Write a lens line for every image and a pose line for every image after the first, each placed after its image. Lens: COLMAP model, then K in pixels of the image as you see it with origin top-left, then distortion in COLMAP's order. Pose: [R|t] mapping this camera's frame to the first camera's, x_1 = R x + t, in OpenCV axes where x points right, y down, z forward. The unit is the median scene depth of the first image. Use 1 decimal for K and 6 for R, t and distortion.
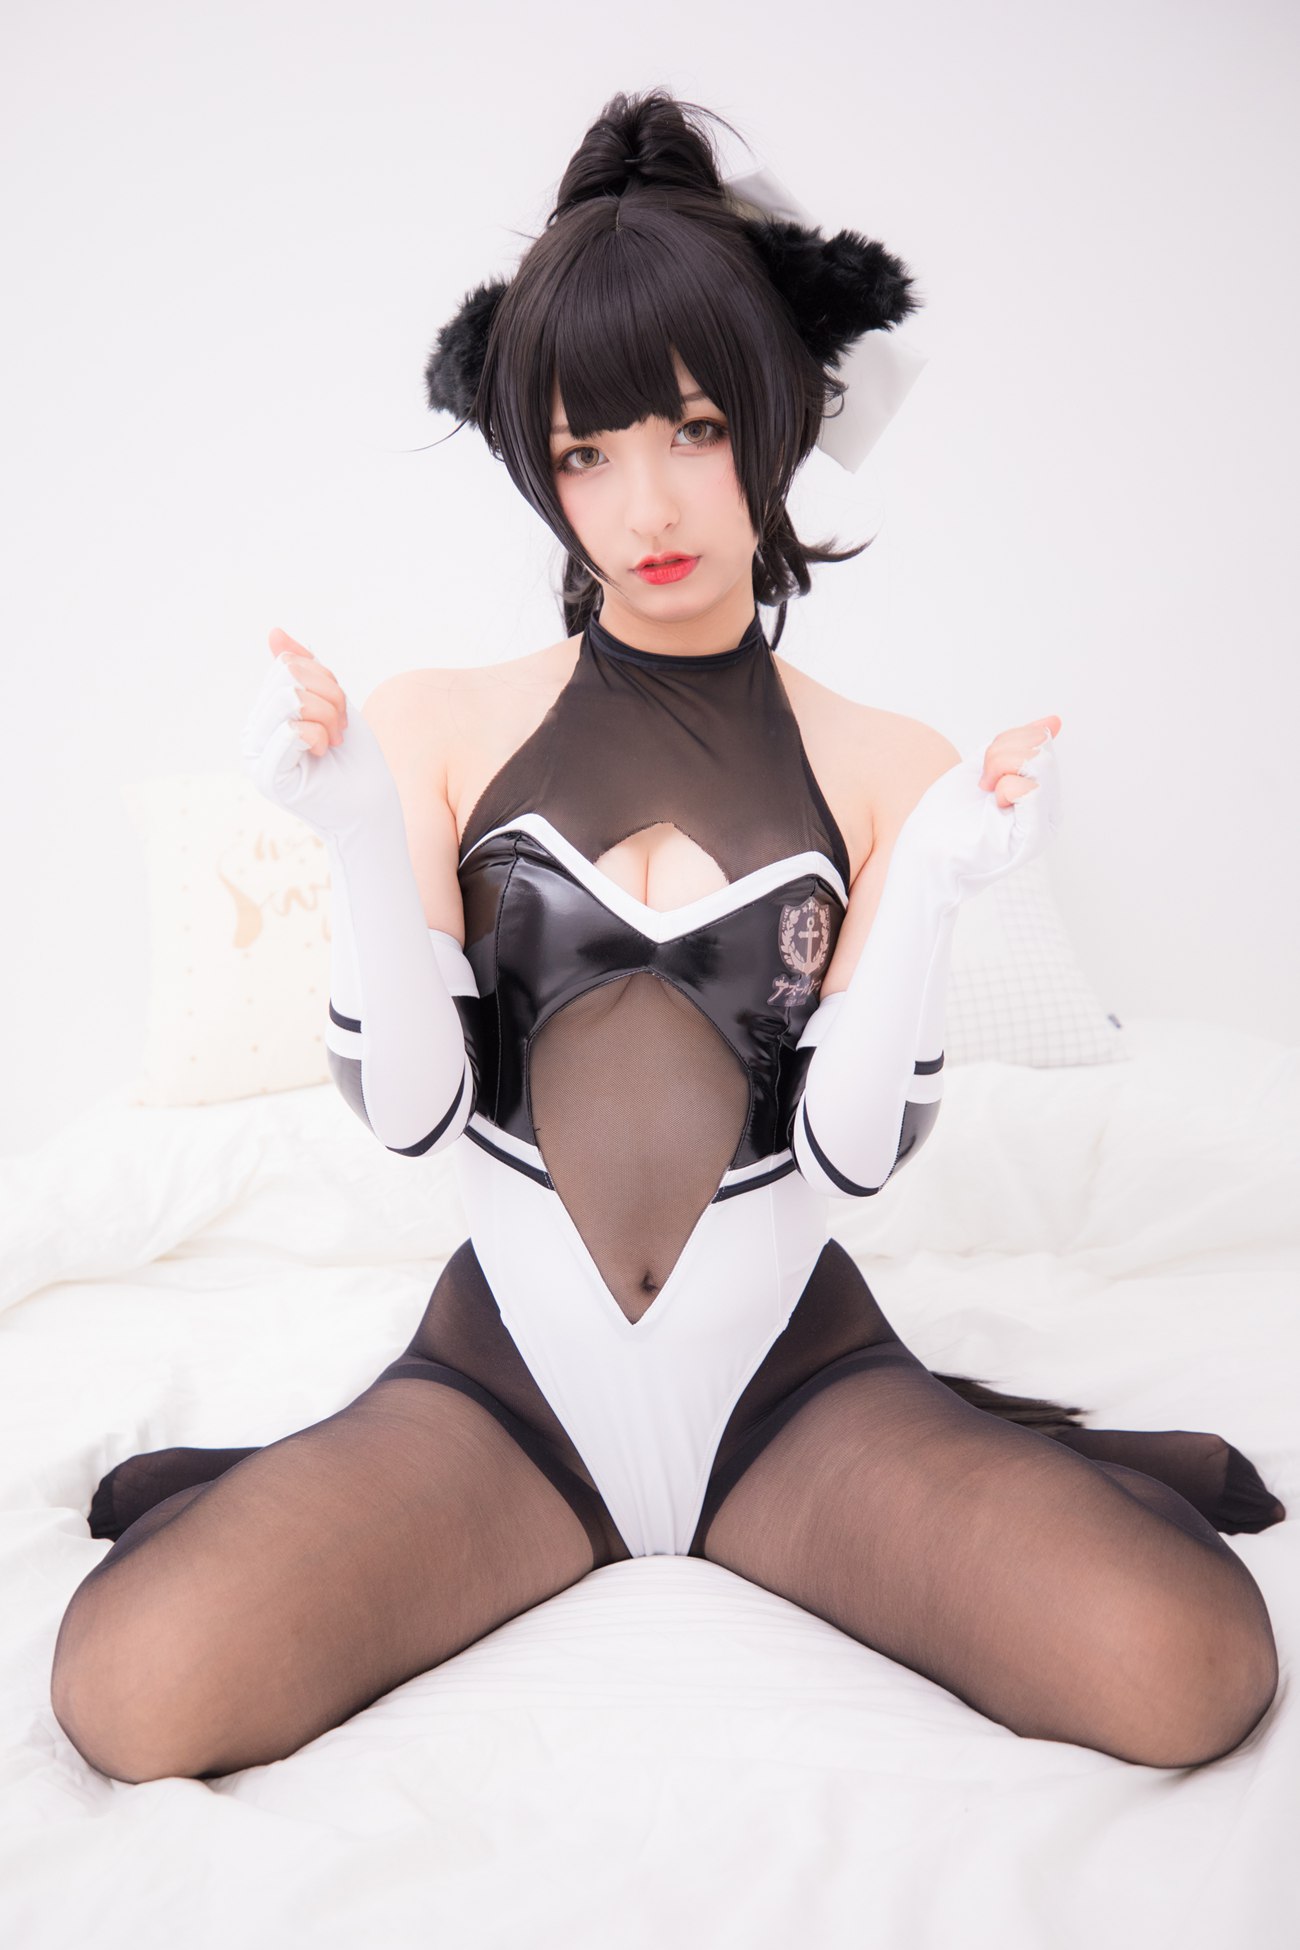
lens RADIAL K [[1976.5, 0, 624.5], [0, 1976.5, 1027.5], [0, 0, 1]] dist [0.105658, 0.000000]
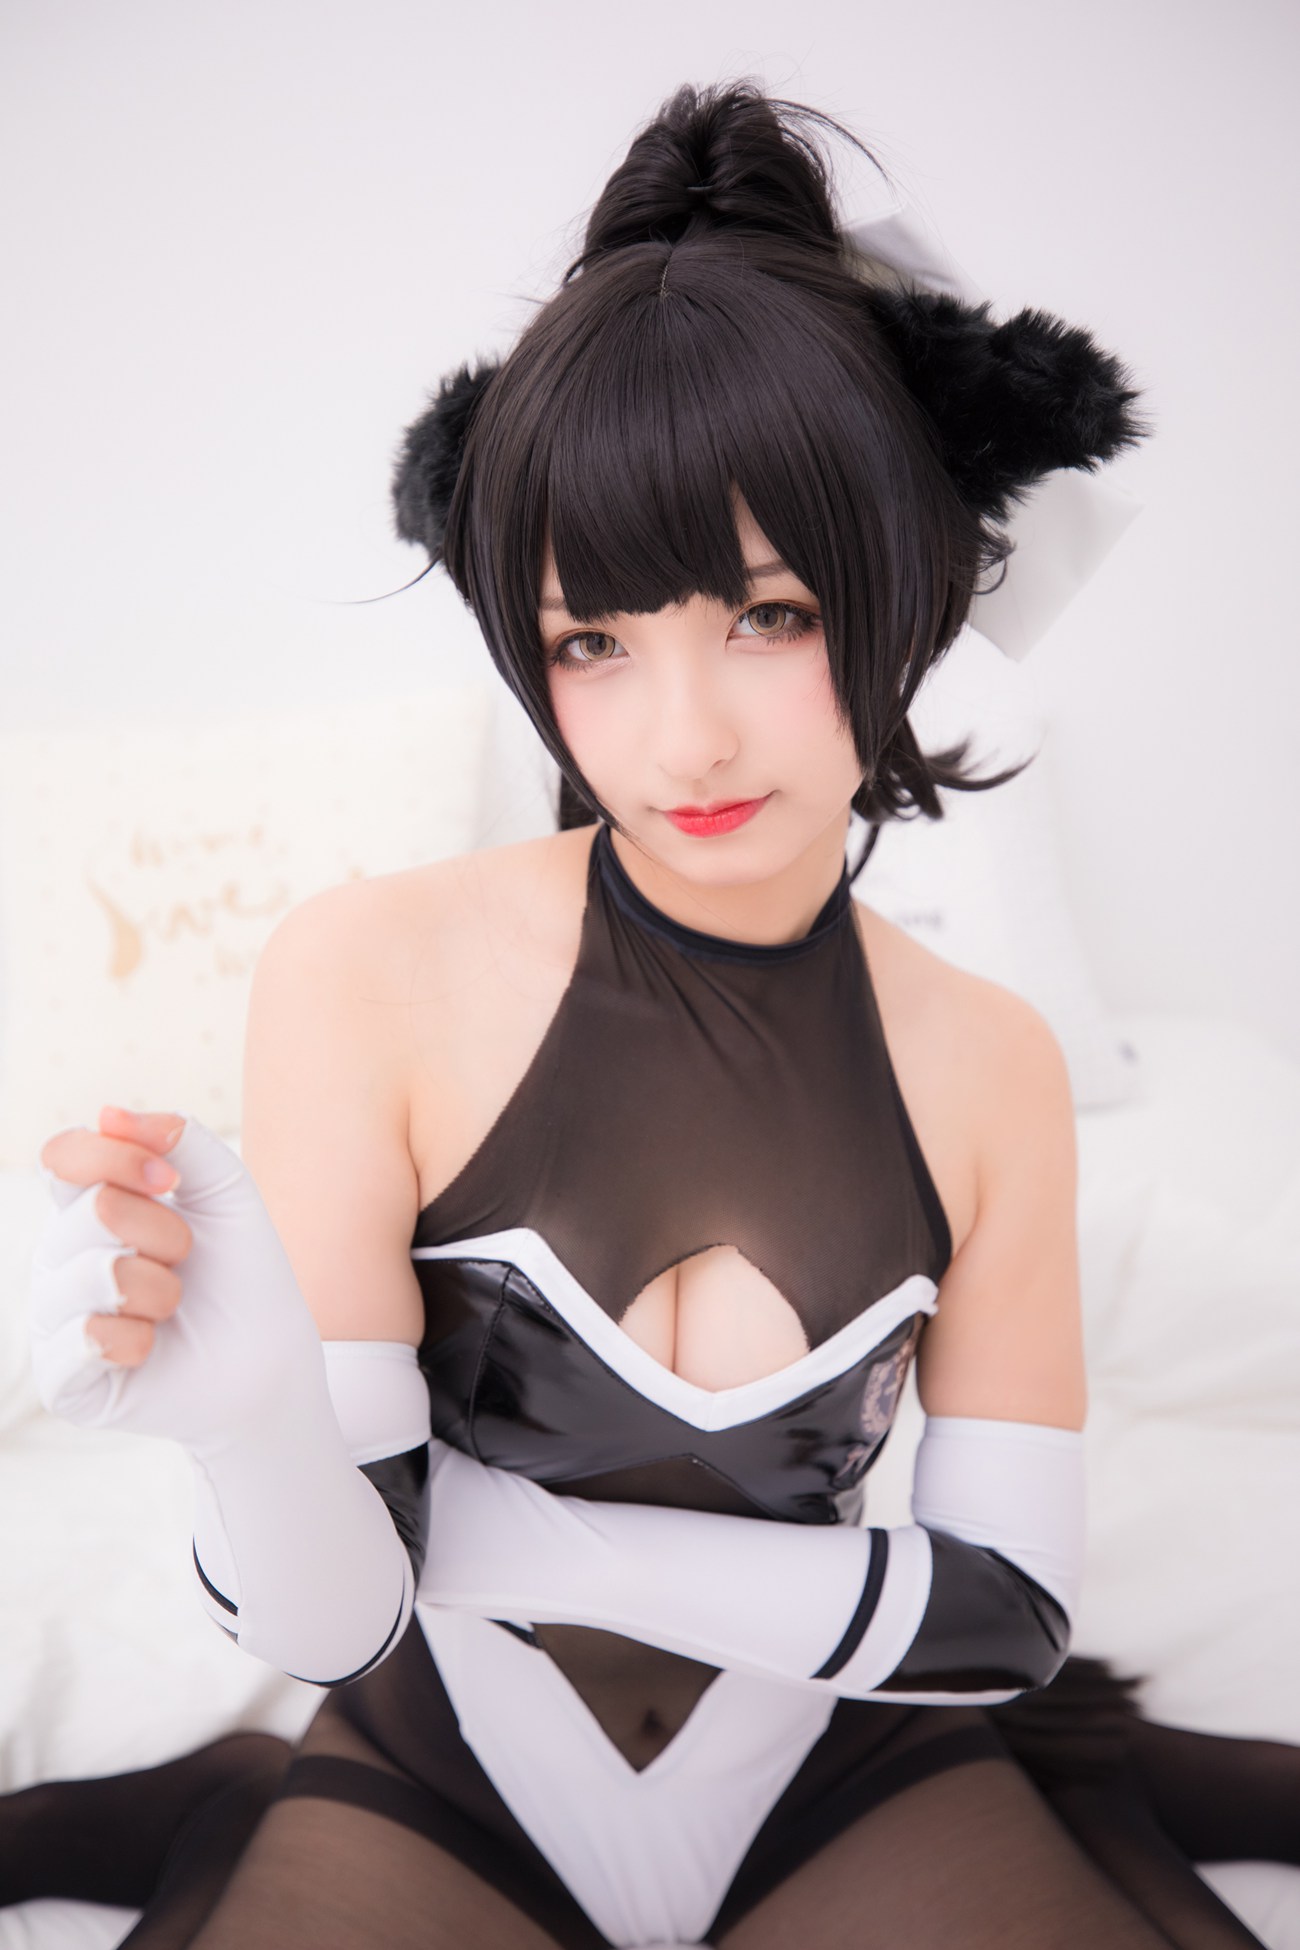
lens RADIAL K [[1860.0, 0, 642.7], [0, 1860.0, 982.8], [0, 0, 1]] dist [0.104863, 0.000000]
pose [[0.996621, 0.061547, -0.054395, 0.034600], [-0.062641, 0.997862, -0.018644, -0.168538], [0.053131, 0.021989, 0.998345, 0.409890]]
